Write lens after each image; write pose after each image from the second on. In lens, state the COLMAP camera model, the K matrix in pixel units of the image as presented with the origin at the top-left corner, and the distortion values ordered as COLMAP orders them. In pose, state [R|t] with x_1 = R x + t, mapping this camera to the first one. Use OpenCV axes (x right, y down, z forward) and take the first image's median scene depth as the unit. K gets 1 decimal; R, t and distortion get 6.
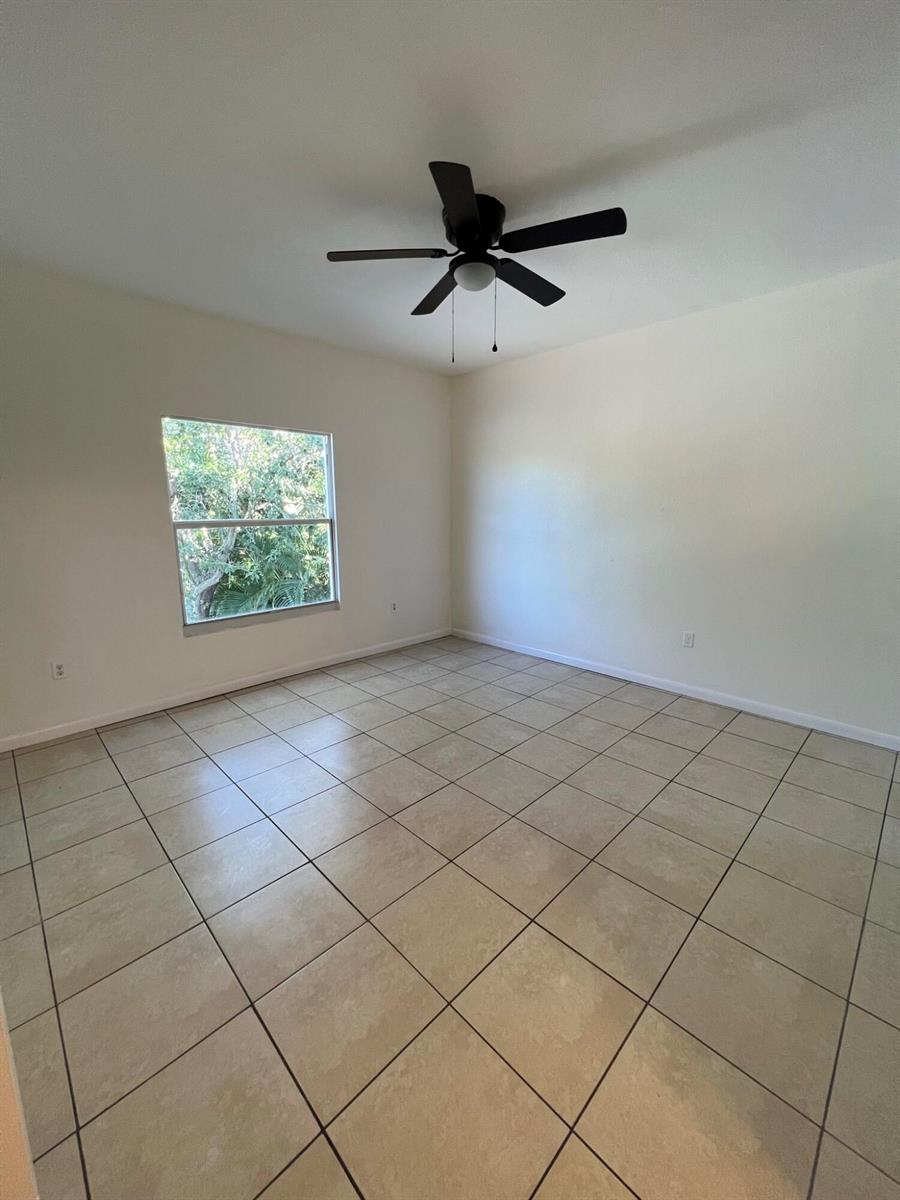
lens RADIAL K [[477.8, 0, 451.0], [0, 477.8, 598.7], [0, 0, 1]] dist [-0.000986, -0.000347]
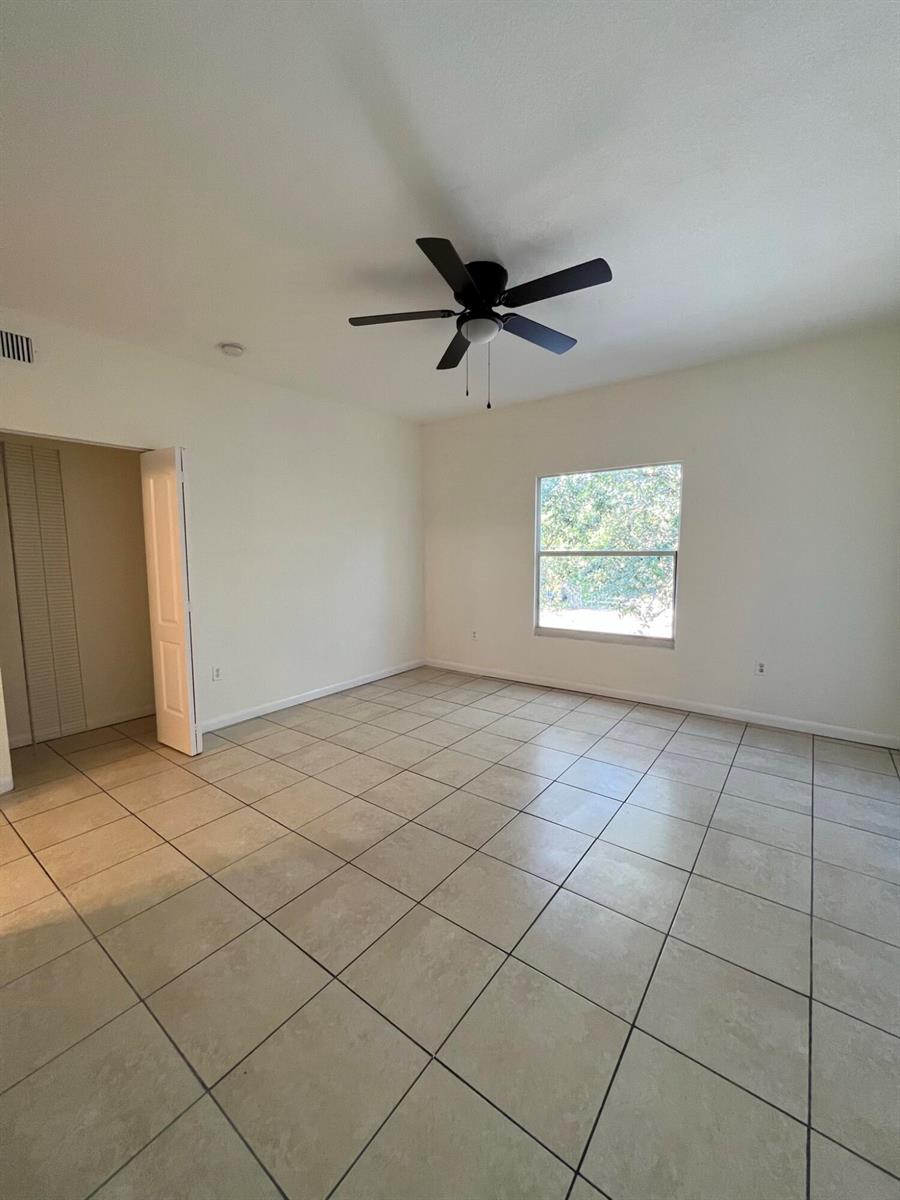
lens RADIAL K [[477.8, 0, 450.1], [0, 477.8, 598.7], [0, 0, 1]] dist [-0.000986, -0.000347]
pose [[0.144011, 0.107102, -0.983763, 0.744965], [-0.171955, 0.981711, 0.081706, -0.091506], [0.974522, 0.157396, 0.159794, 0.539994]]
